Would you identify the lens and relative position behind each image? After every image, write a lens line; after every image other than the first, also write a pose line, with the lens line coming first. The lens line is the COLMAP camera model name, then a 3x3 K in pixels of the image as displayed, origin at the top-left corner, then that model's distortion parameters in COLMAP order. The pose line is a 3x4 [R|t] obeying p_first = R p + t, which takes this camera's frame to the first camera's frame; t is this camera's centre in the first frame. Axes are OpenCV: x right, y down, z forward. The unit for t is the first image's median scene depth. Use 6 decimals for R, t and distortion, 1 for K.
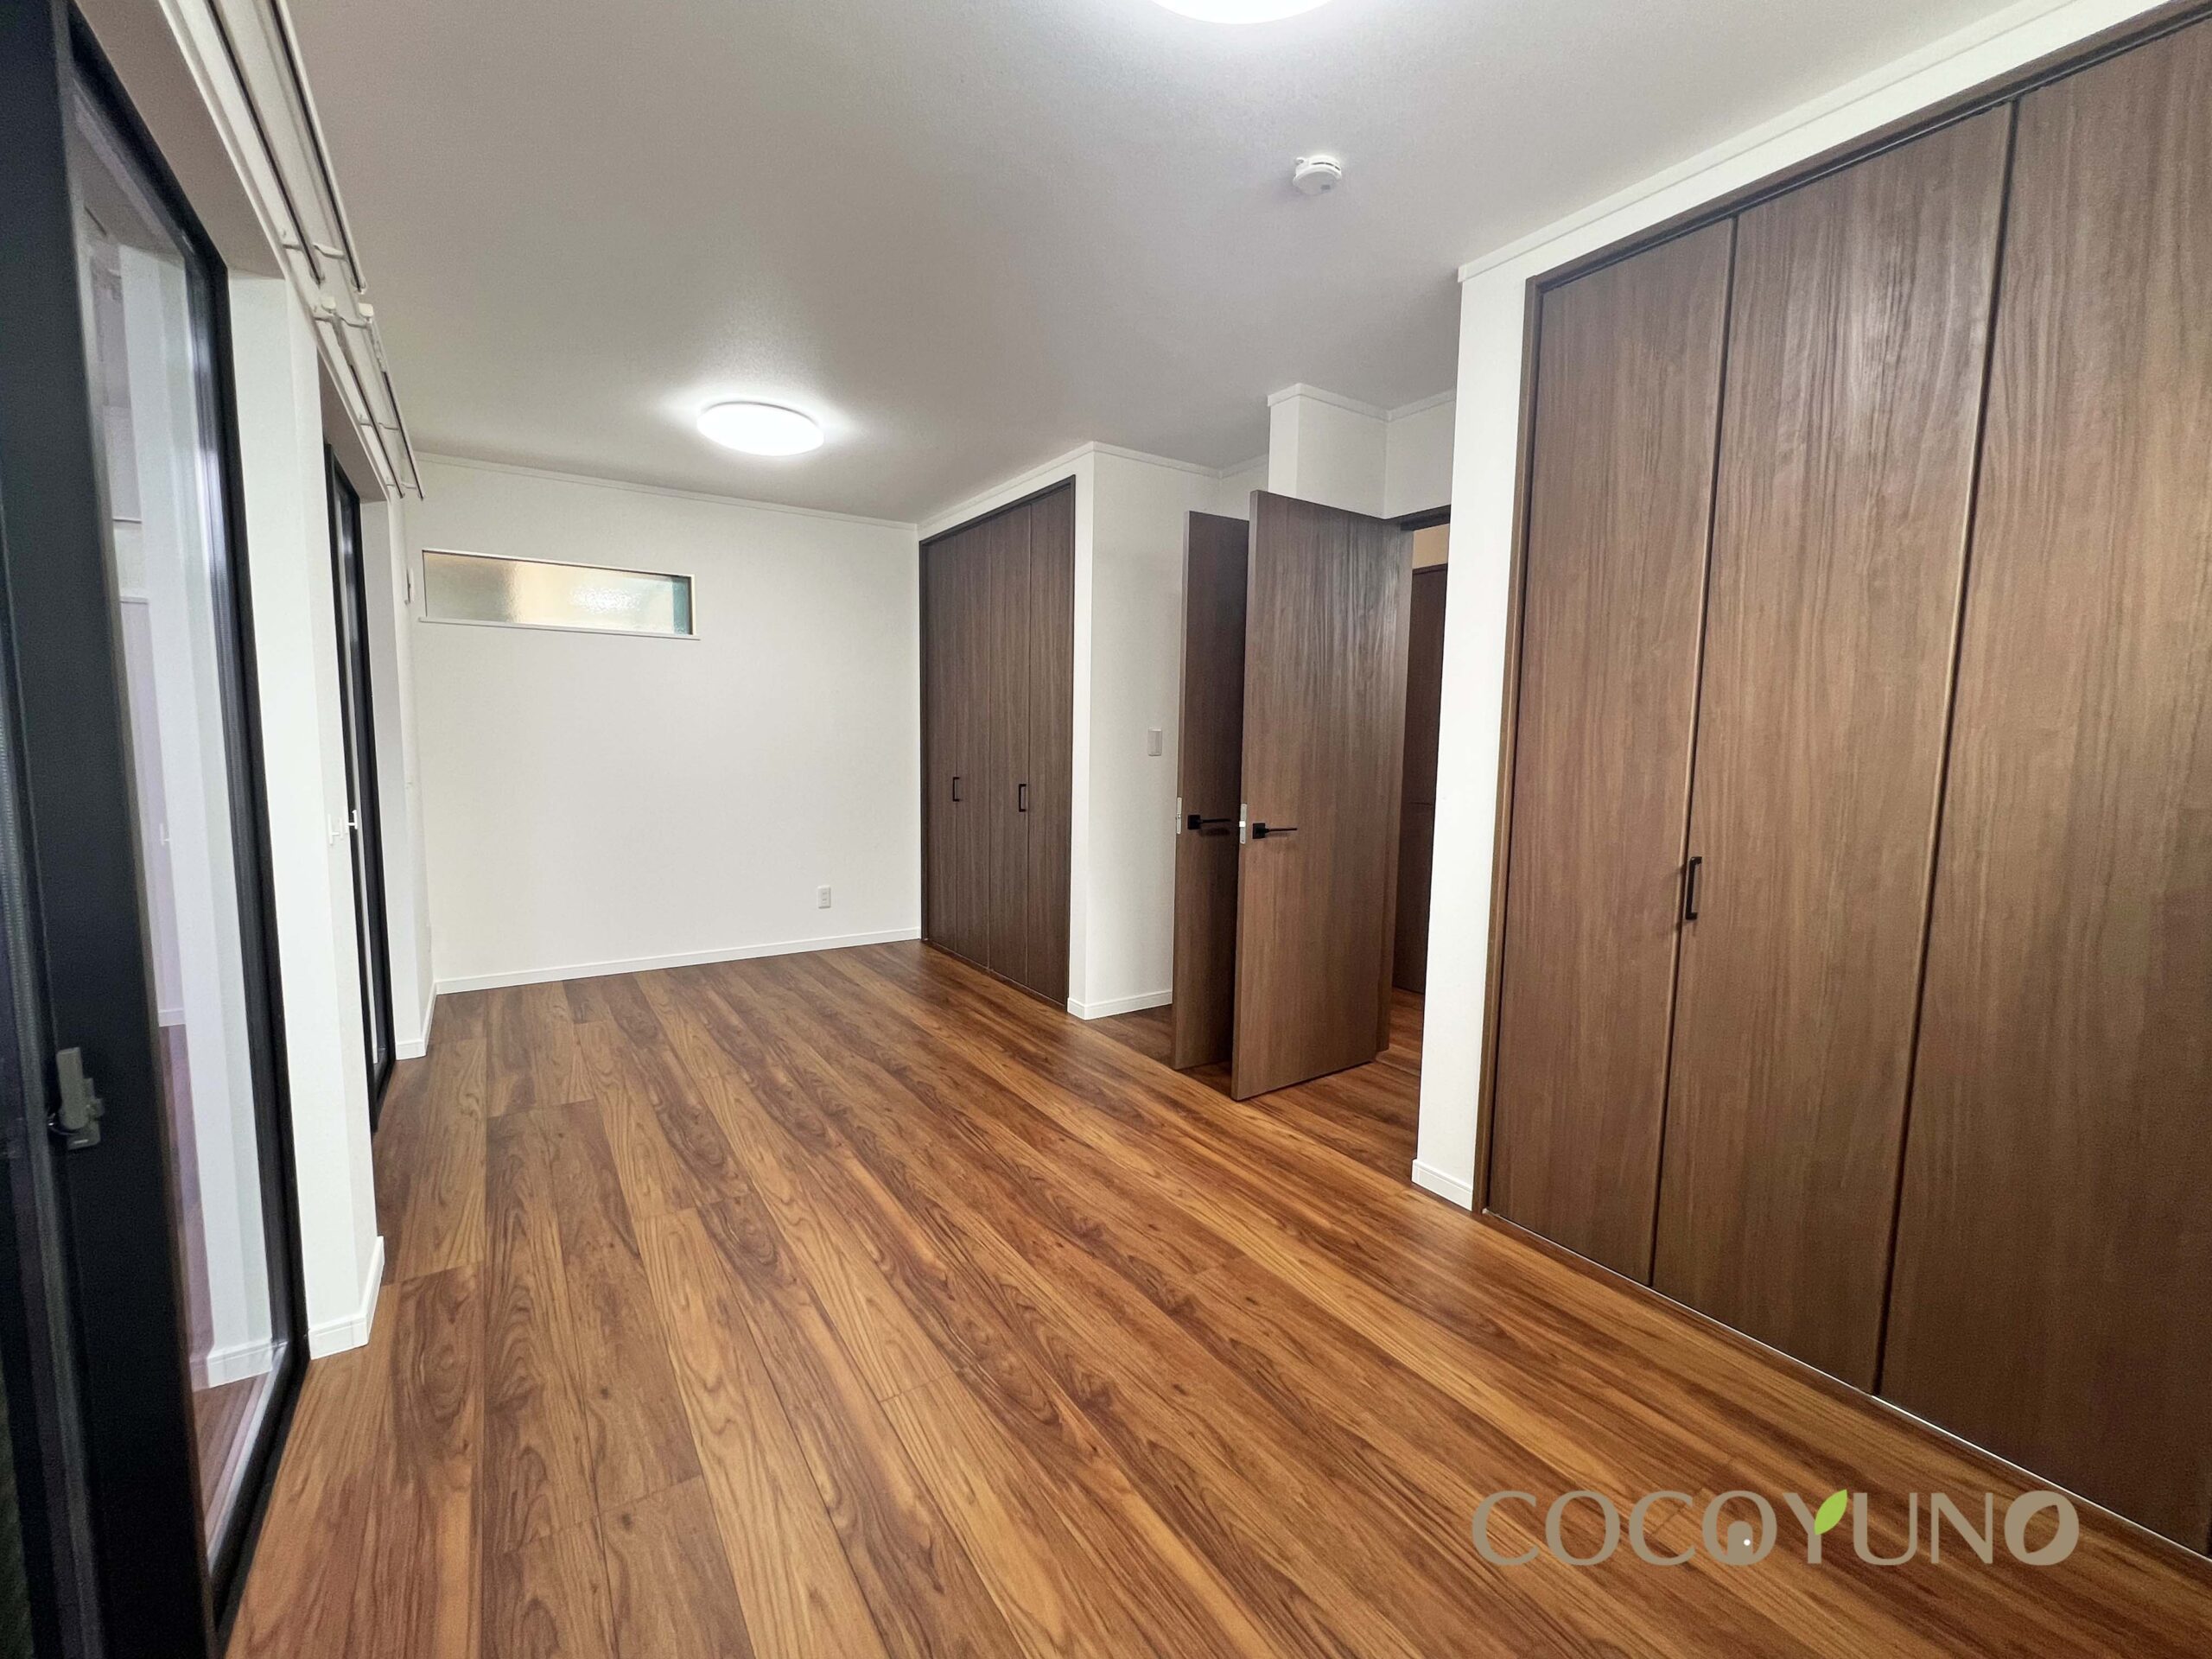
lens RADIAL K [[891.6, 0, 1097.3], [0, 891.6, 839.4], [0, 0, 1]] dist [-0.001363, -0.000067]
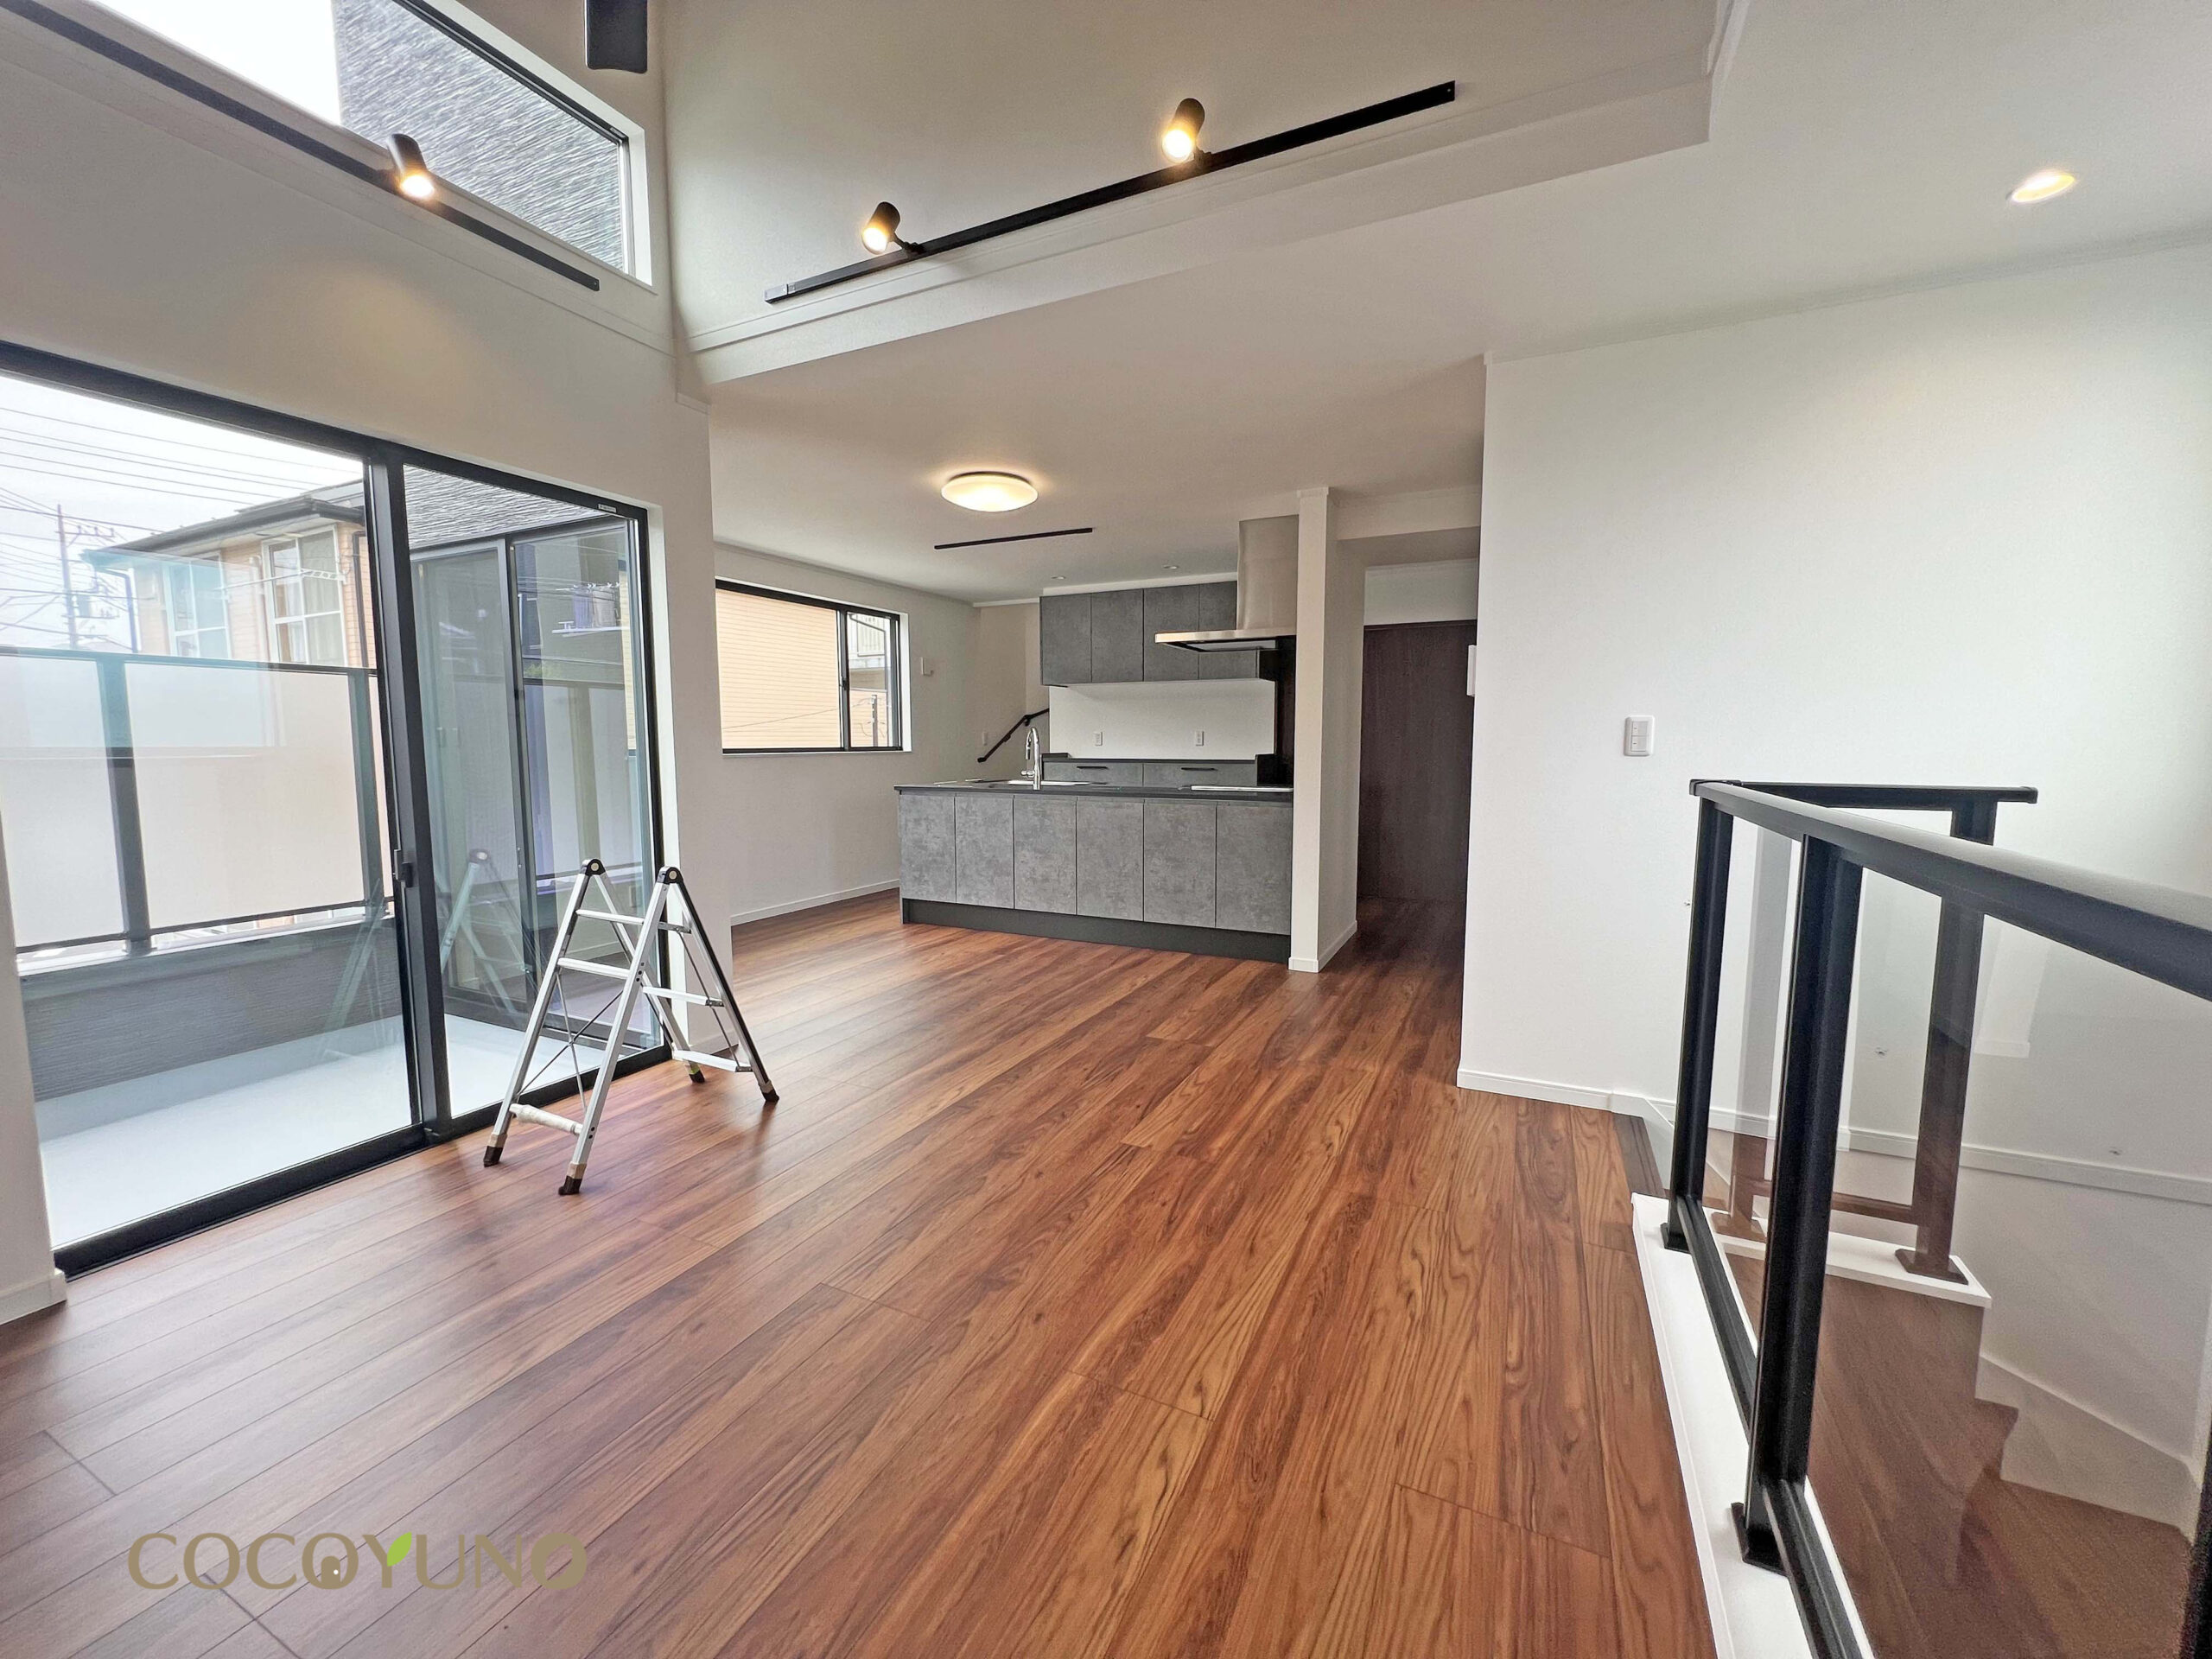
lens RADIAL K [[891.6, 0, 1099.0], [0, 891.6, 829.4], [0, 0, 1]] dist [-0.001363, -0.000067]
pose [[0.497950, 0.063840, -0.864853, 0.260895], [-0.063829, 0.997280, 0.036864, -0.030805], [0.864853, 0.036846, 0.500671, 0.255346]]
